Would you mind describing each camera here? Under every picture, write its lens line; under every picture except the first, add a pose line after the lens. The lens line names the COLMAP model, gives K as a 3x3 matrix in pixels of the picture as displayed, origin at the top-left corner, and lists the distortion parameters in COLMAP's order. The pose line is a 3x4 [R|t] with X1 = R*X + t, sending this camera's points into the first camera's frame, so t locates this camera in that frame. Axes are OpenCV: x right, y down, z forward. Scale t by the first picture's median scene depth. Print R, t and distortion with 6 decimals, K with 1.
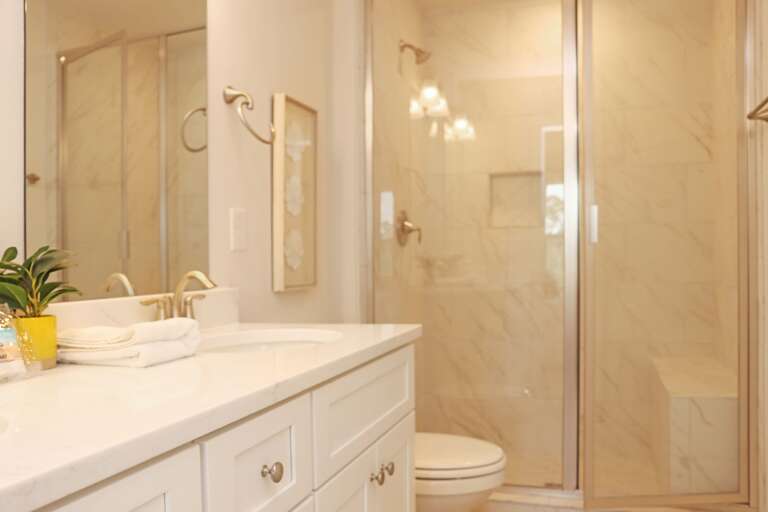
lens RADIAL K [[635.5, 0, 384.0], [0, 635.5, 256.0], [0, 0, 1]] dist [-0.058012, -0.001178]
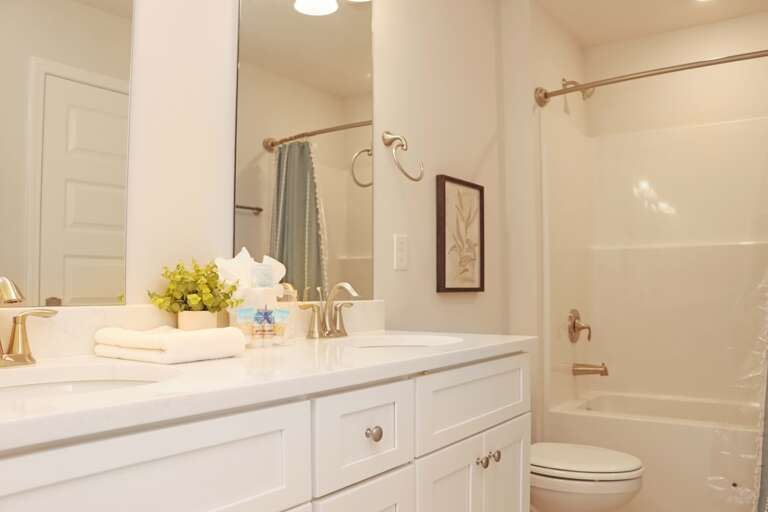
lens RADIAL K [[635.5, 0, 384.0], [0, 635.5, 256.0], [0, 0, 1]] dist [-0.058012, -0.001178]
pose [[0.948475, 0.001691, -0.316847, 0.172674], [-0.013468, 0.999297, -0.034982, 0.010578], [0.316566, 0.037446, 0.947831, -0.174997]]
